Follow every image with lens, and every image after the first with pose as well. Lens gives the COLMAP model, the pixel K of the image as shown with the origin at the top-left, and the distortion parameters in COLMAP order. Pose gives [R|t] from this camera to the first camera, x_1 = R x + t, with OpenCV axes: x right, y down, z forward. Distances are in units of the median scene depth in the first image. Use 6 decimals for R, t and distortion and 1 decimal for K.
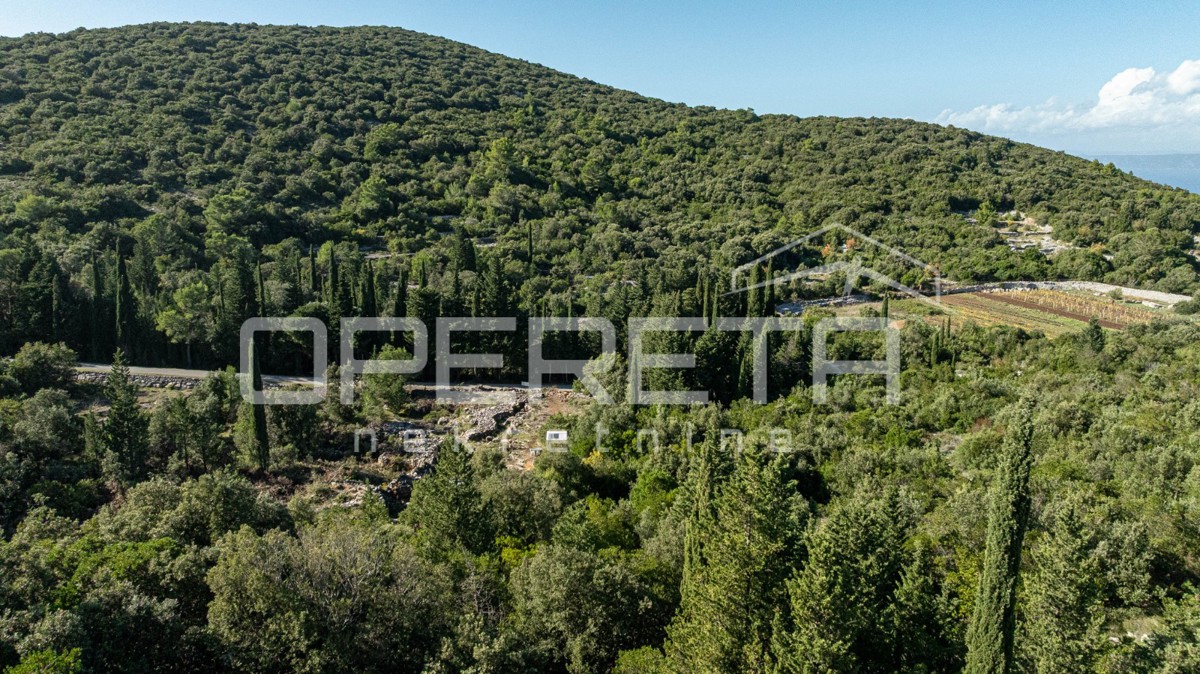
lens RADIAL K [[842.0, 0, 599.4], [0, 842.0, 344.6], [0, 0, 1]] dist [-0.040151, 0.040203]
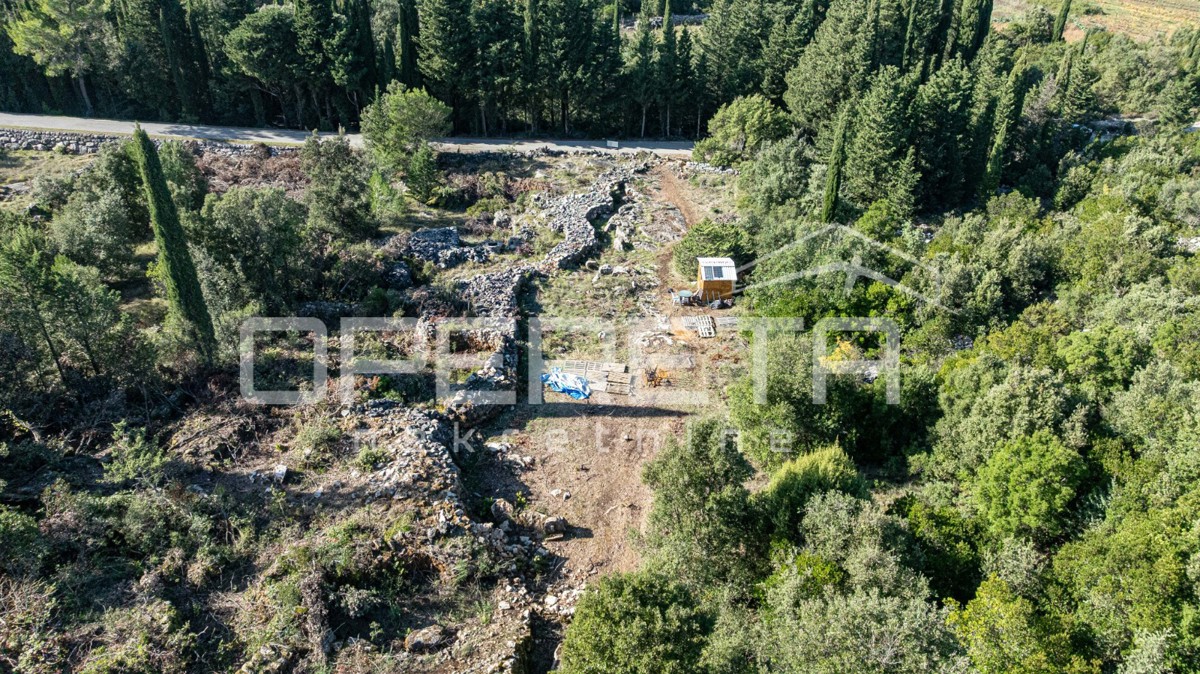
lens RADIAL K [[842.0, 0, 599.4], [0, 842.0, 340.0], [0, 0, 1]] dist [-0.040151, 0.040203]
pose [[0.999886, -0.002264, 0.014926, -0.051142], [-0.003071, 0.937513, 0.347937, -0.017257], [-0.014781, -0.347943, 0.937399, 0.160476]]
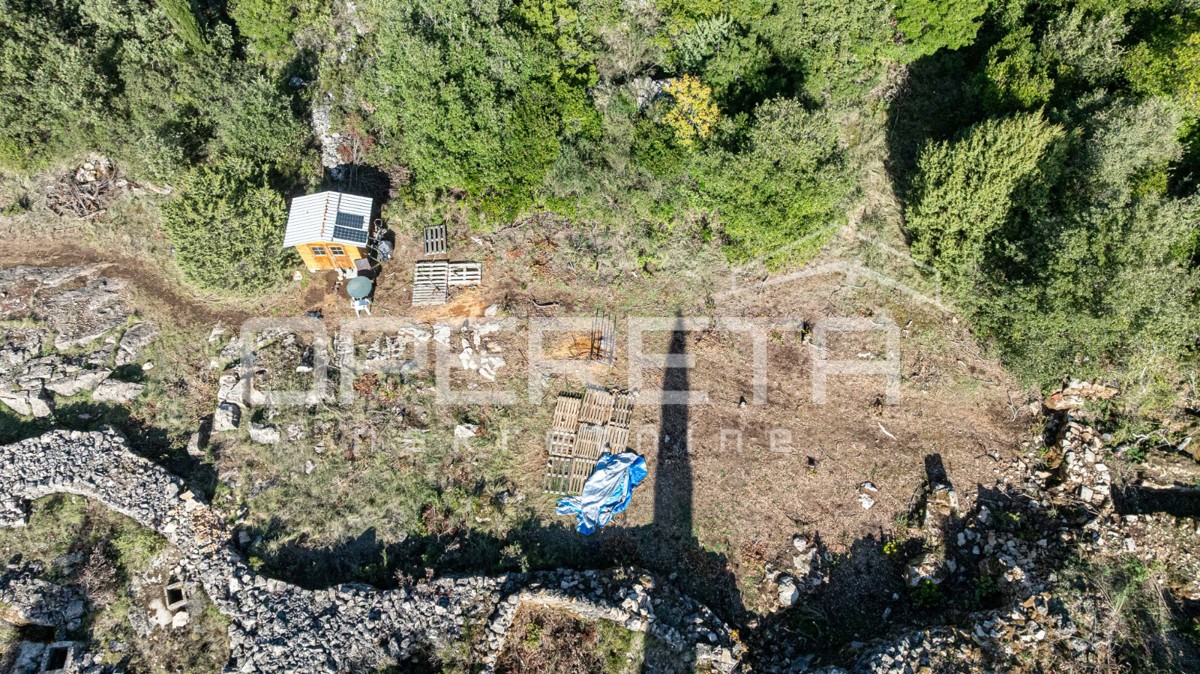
lens RADIAL K [[842.0, 0, 601.0], [0, 842.0, 328.2], [0, 0, 1]] dist [-0.040151, 0.040203]
pose [[0.011681, -0.894103, 0.447710, -0.085965], [0.211393, 0.439828, 0.872848, -0.051664], [-0.977331, 0.084447, 0.194144, 0.303495]]
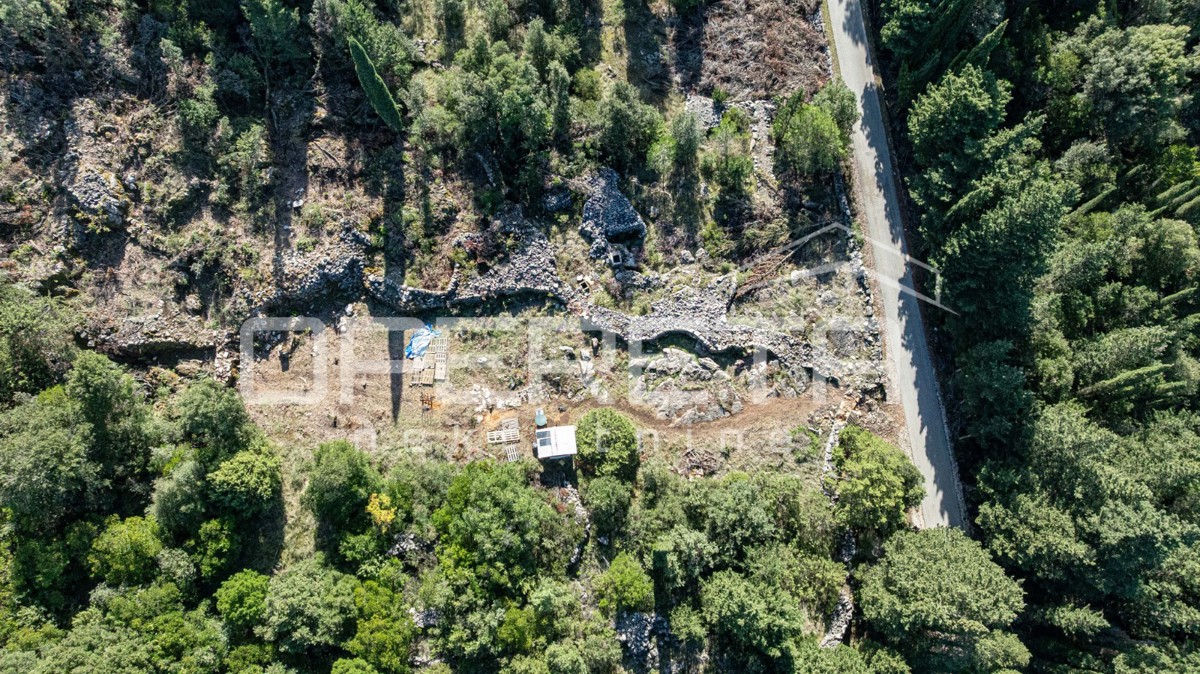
lens RADIAL K [[842.0, 0, 604.3], [0, 842.0, 341.3], [0, 0, 1]] dist [-0.040151, 0.040203]
pose [[0.103383, 0.964681, -0.242285, 0.015967], [-0.227752, 0.260078, 0.938343, -0.213574], [0.968215, -0.041828, 0.246596, 0.316330]]
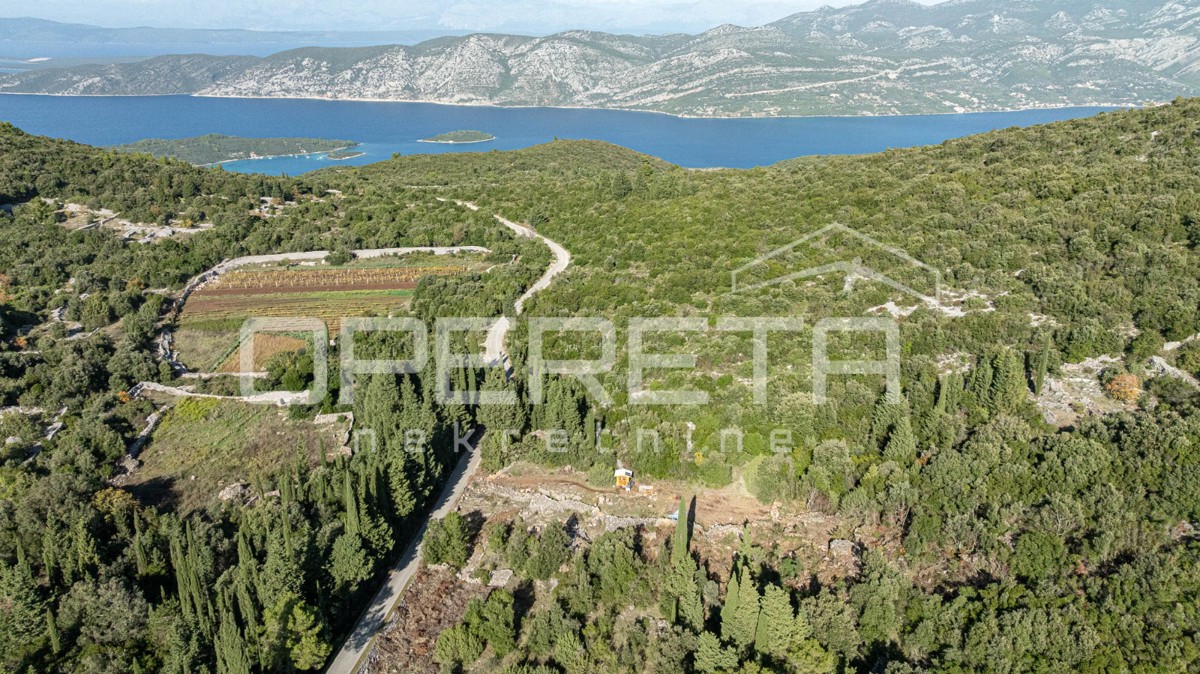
lens RADIAL K [[842.0, 0, 599.8], [0, 842.0, 330.5], [0, 0, 1]] dist [-0.040151, 0.040203]
pose [[0.134028, -0.342738, 0.929821, -0.535895], [0.217695, 0.925550, 0.309784, -0.240834], [-0.966771, 0.160898, 0.198662, 0.246455]]
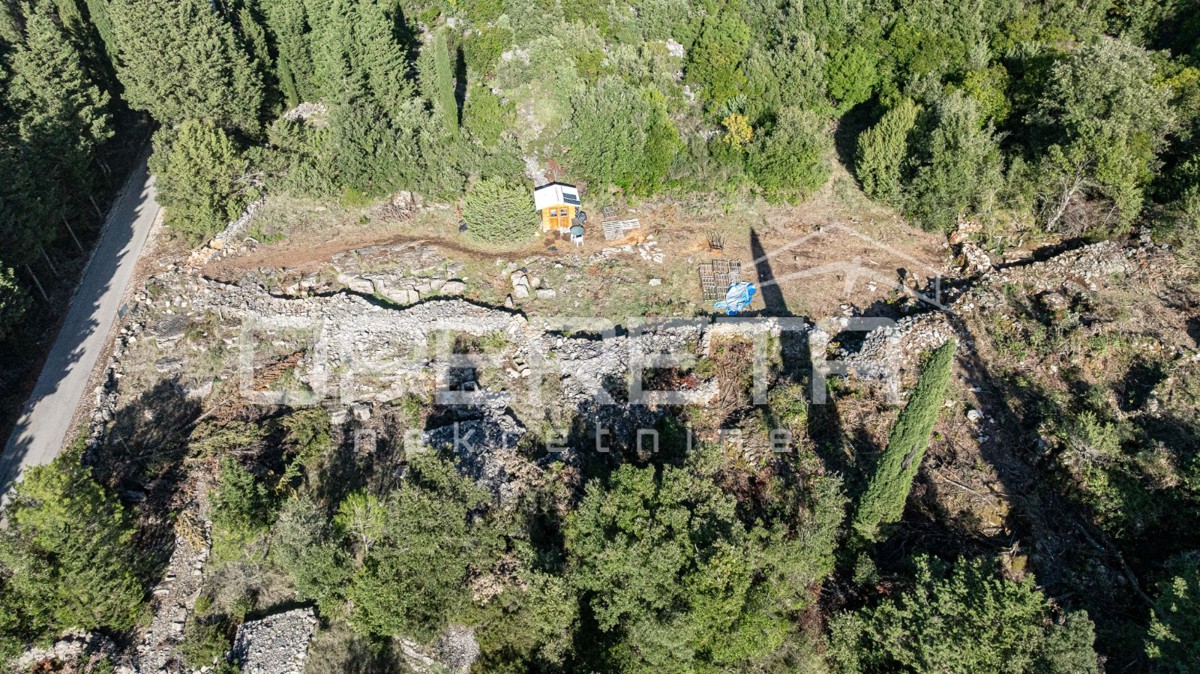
lens RADIAL K [[842.0, 0, 593.8], [0, 842.0, 335.2], [0, 0, 1]] dist [-0.040151, 0.040203]
pose [[-0.127222, -0.703888, 0.698824, -0.201523], [0.211949, 0.668984, 0.712417, -0.093789], [-0.968964, 0.238751, 0.064079, 0.349193]]
